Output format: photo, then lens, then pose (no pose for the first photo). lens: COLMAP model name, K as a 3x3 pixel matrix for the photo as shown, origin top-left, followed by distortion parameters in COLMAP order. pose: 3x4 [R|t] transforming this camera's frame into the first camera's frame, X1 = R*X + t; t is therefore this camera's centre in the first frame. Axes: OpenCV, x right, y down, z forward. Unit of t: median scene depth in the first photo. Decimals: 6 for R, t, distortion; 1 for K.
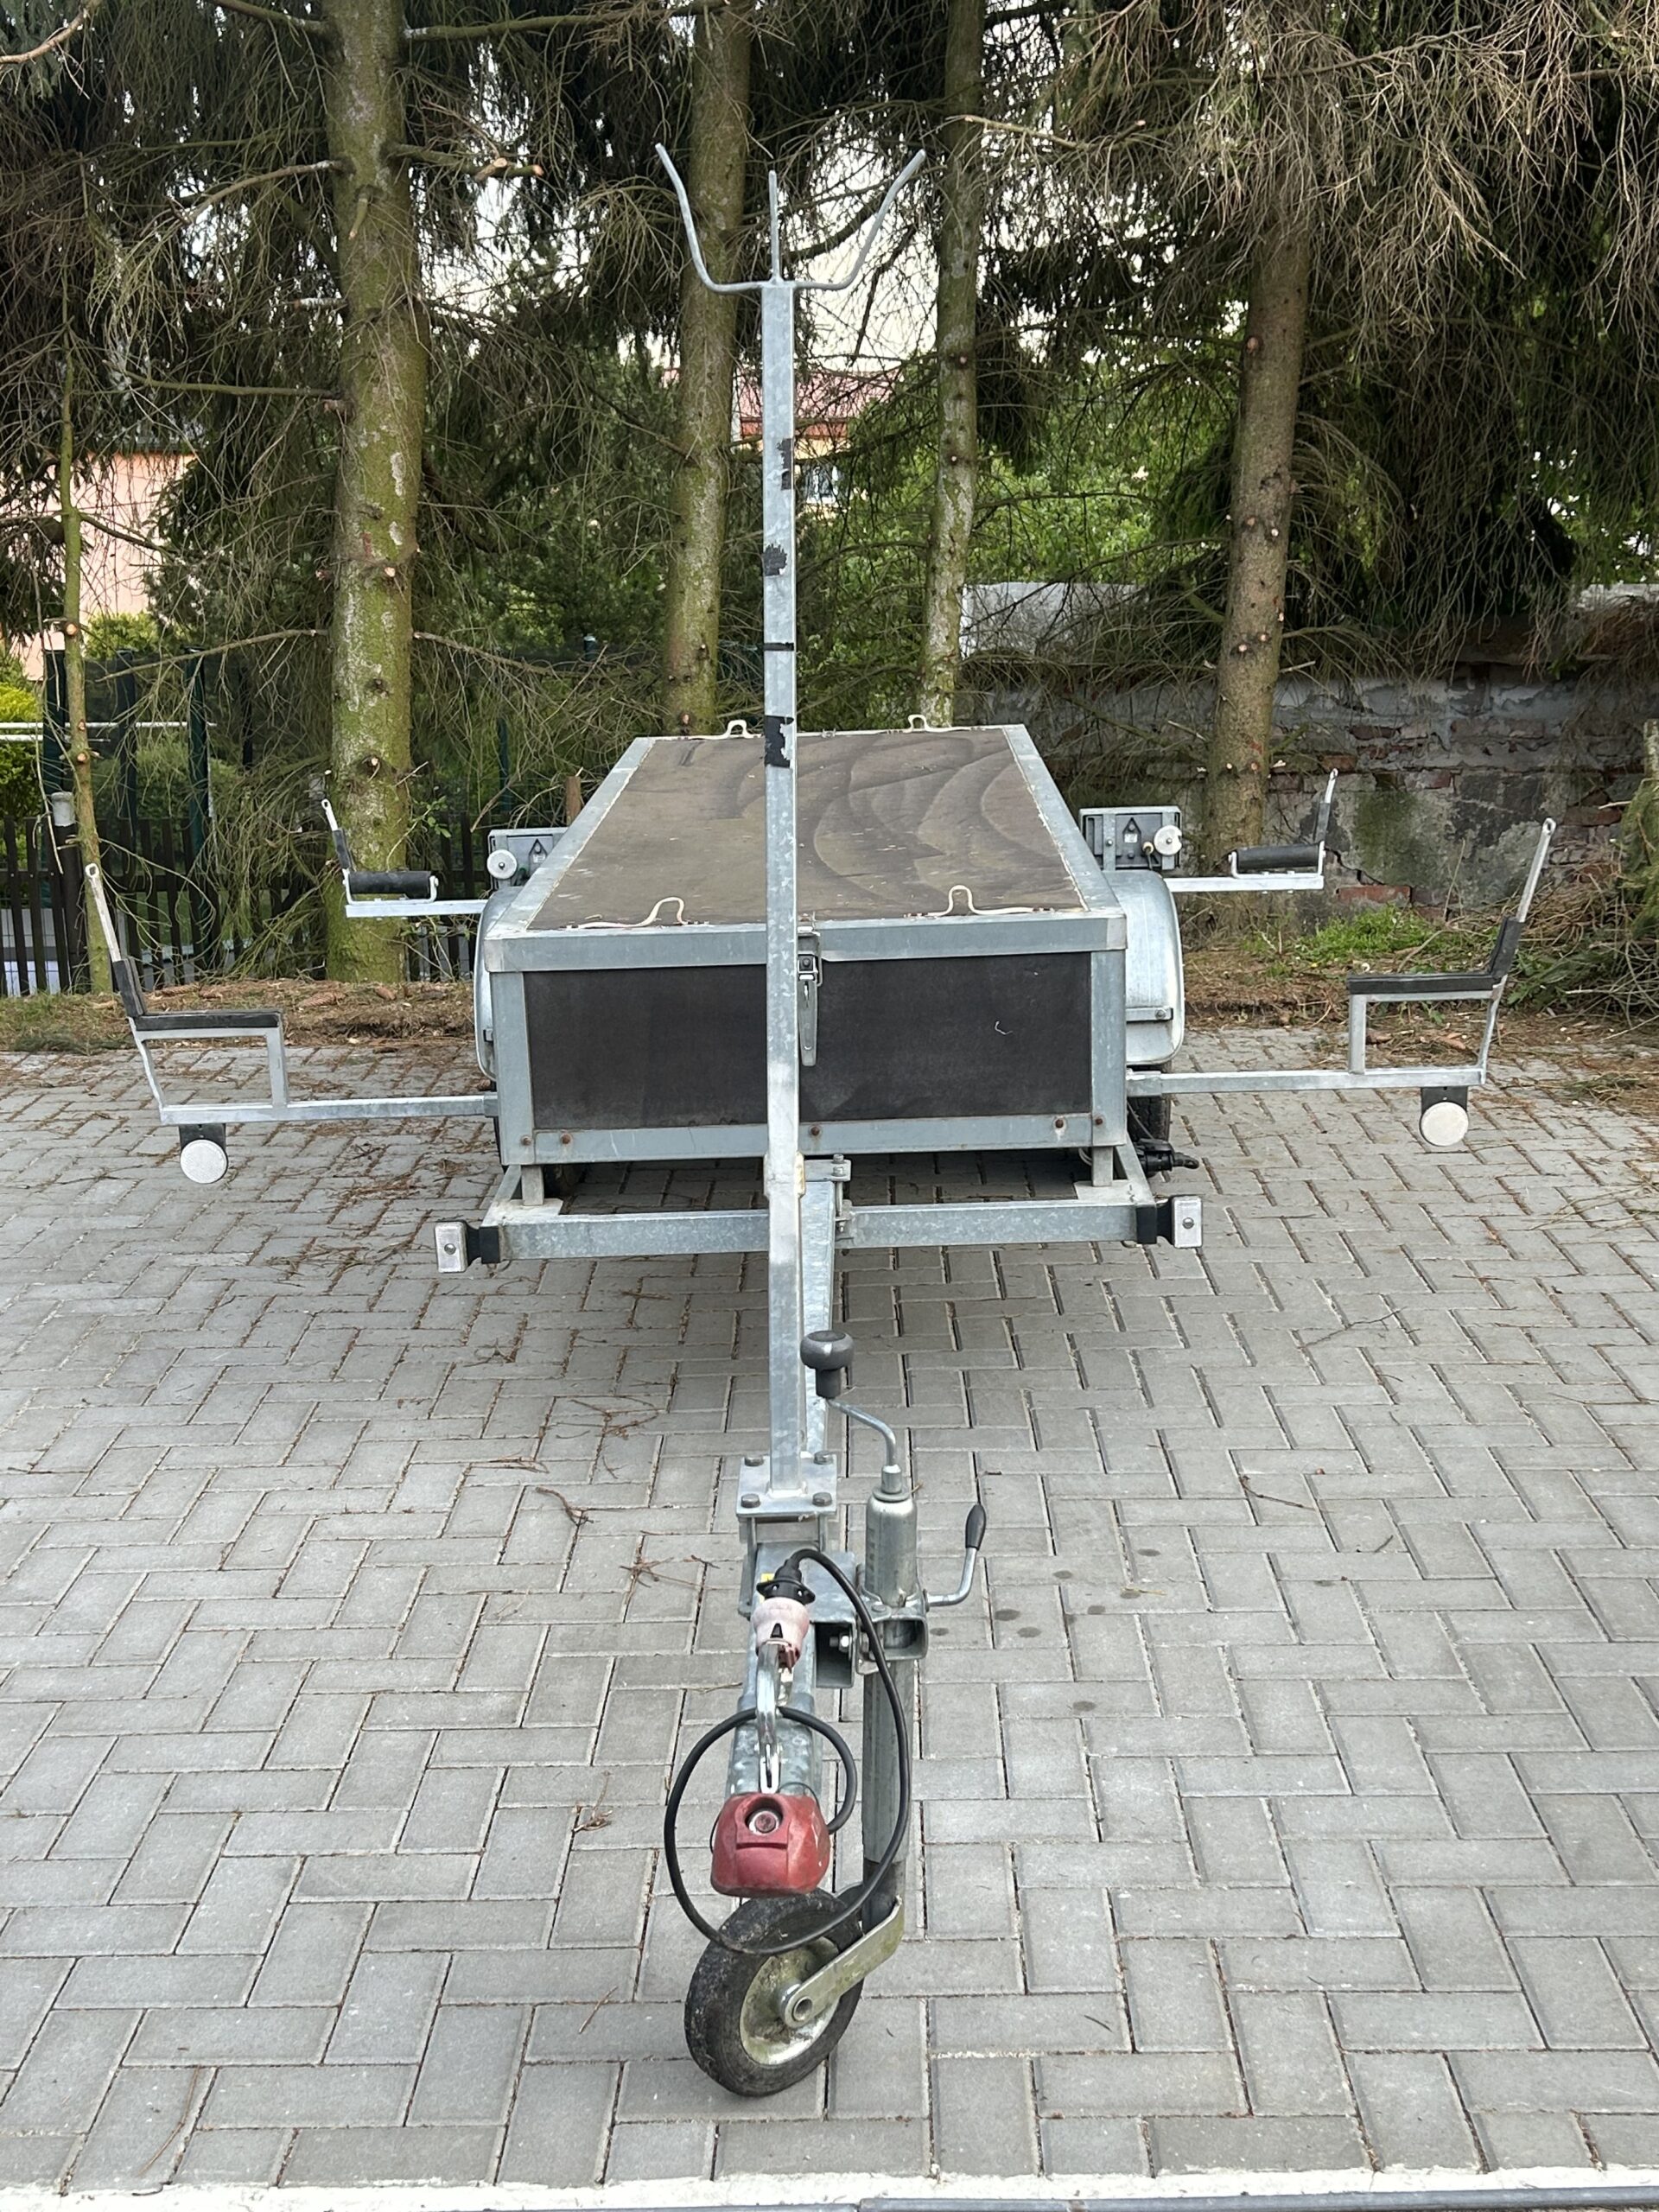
lens RADIAL K [[2629.0, 0, 829.5], [0, 2629.0, 1106.0], [0, 0, 1]] dist [0.314189, -1.464333]
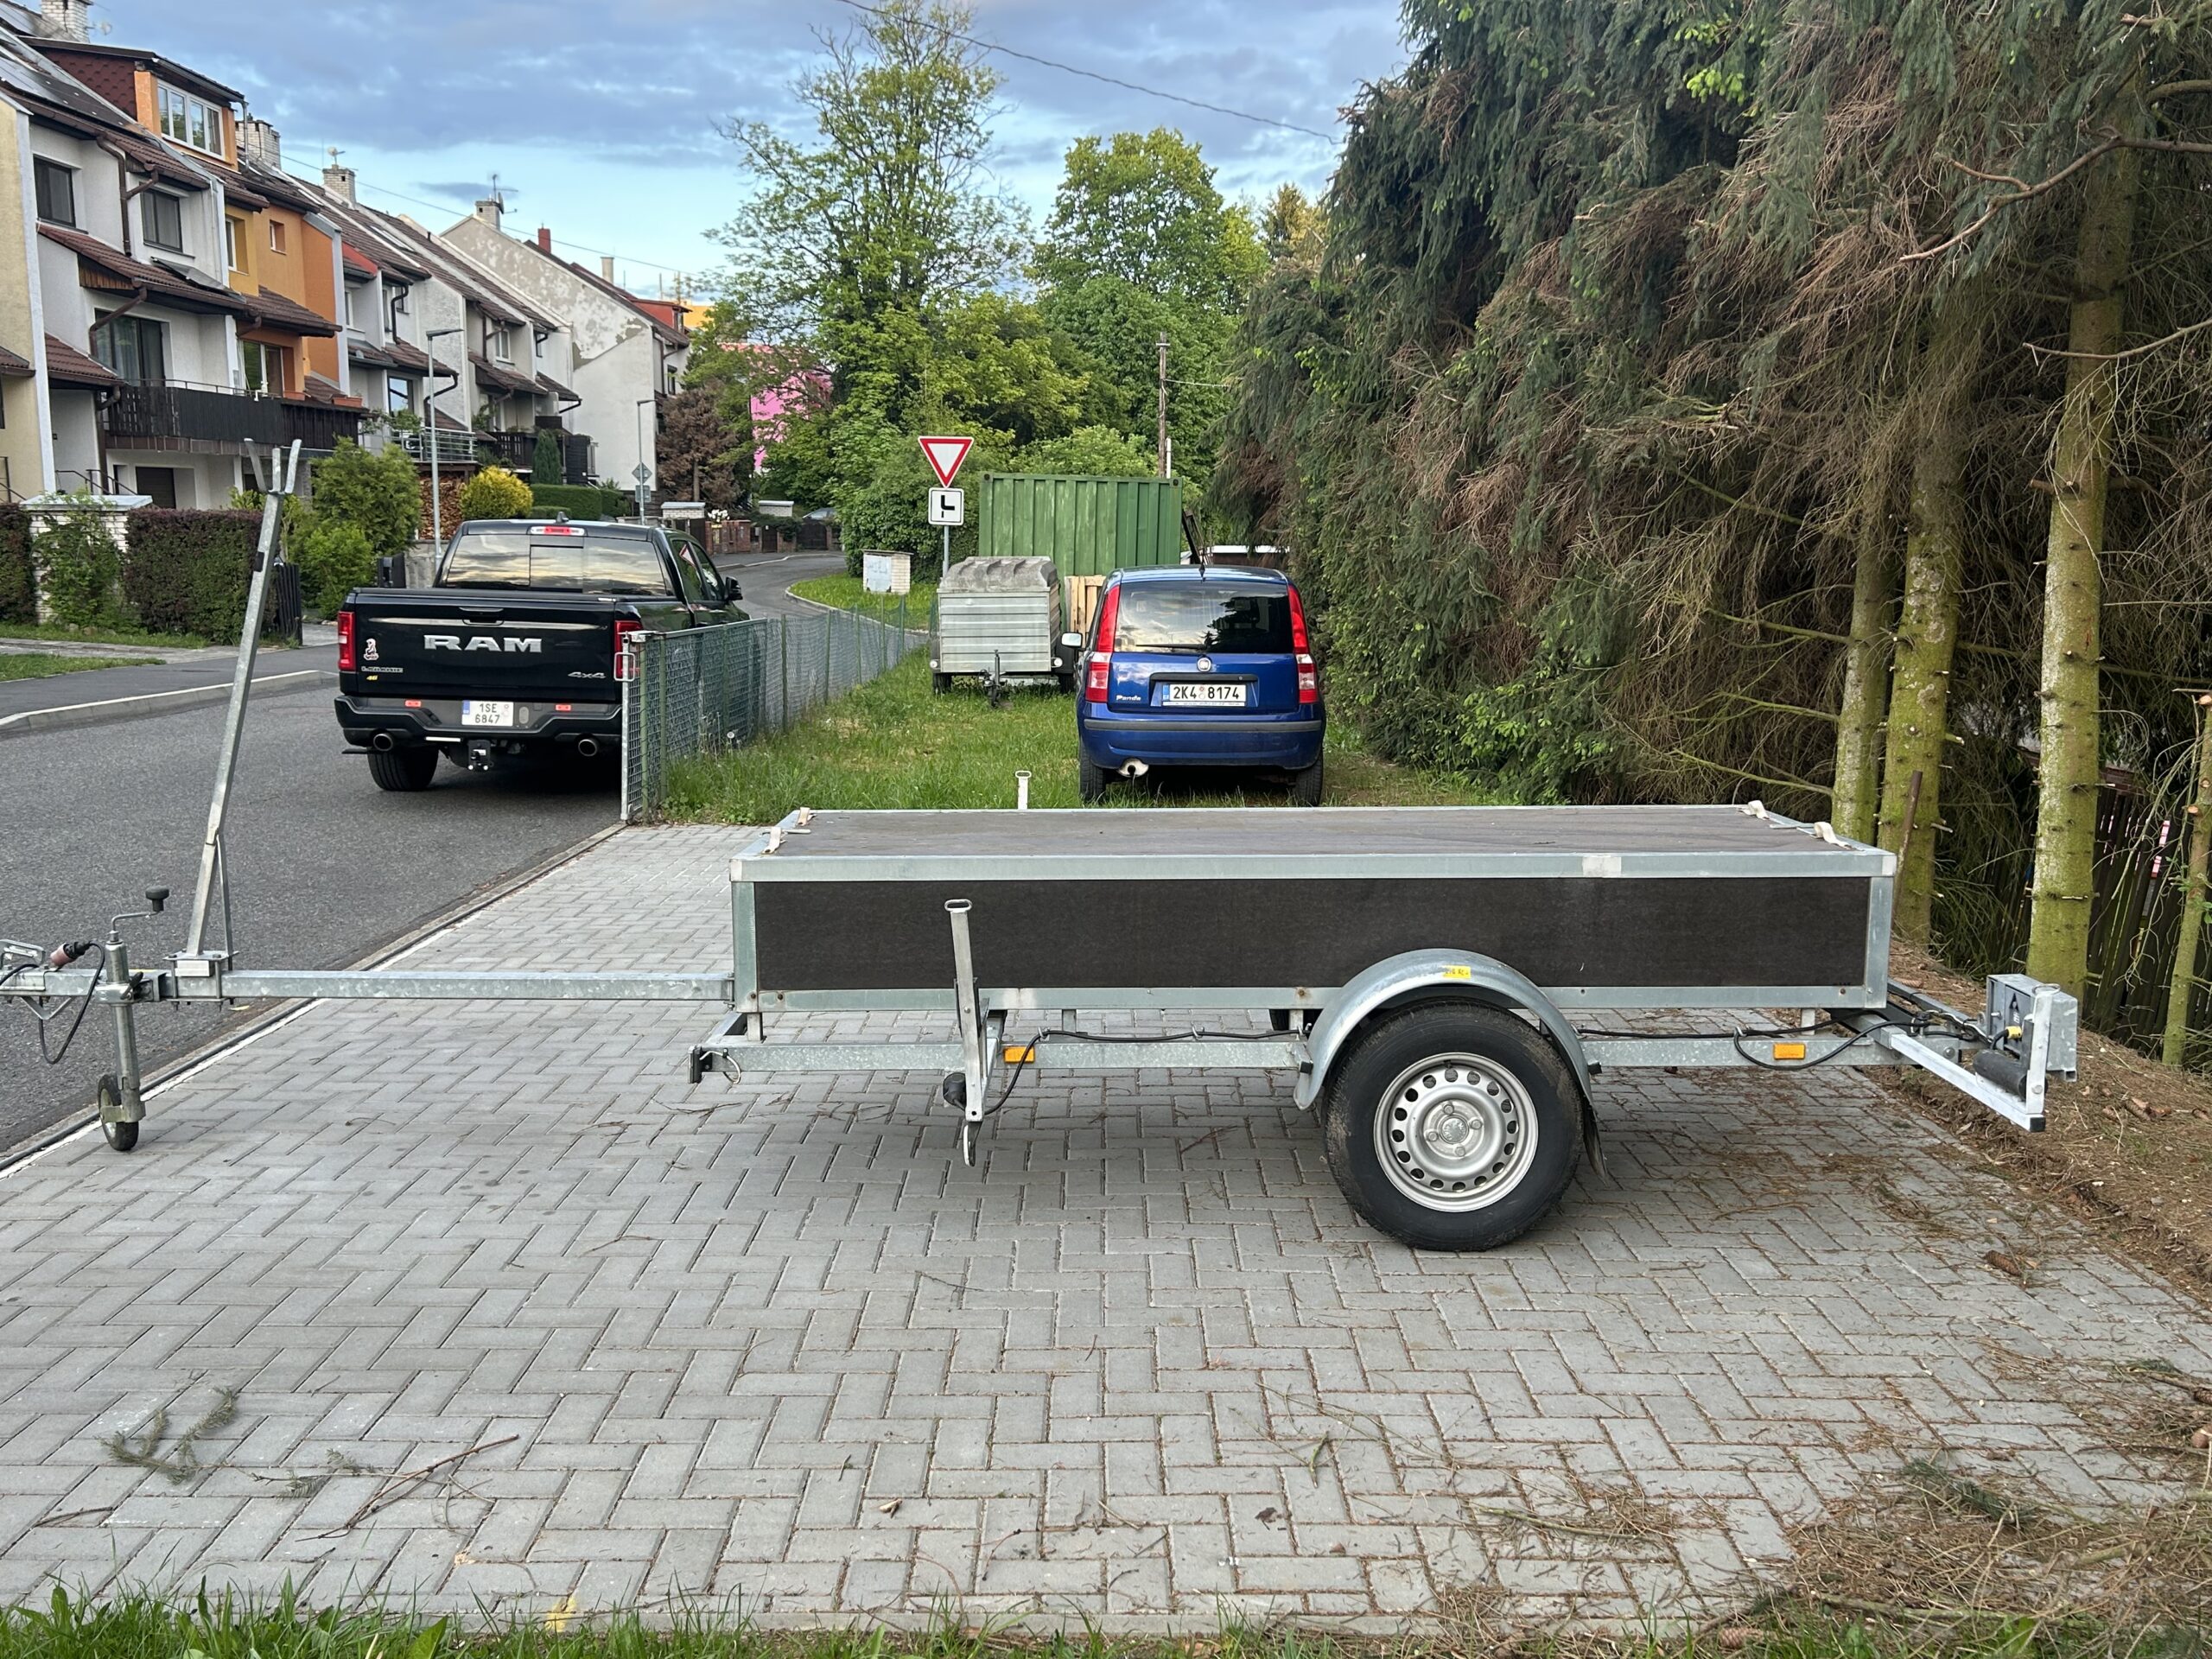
lens RADIAL K [[1899.2, 0, 1106.0], [0, 1899.2, 829.5], [0, 0, 1]] dist [0.060434, 0.001156]
pose [[0.020160, 0.166391, -0.985854, 0.540334], [-0.242580, 0.957404, 0.156629, -0.142518], [0.969922, 0.235990, 0.059664, 0.513199]]
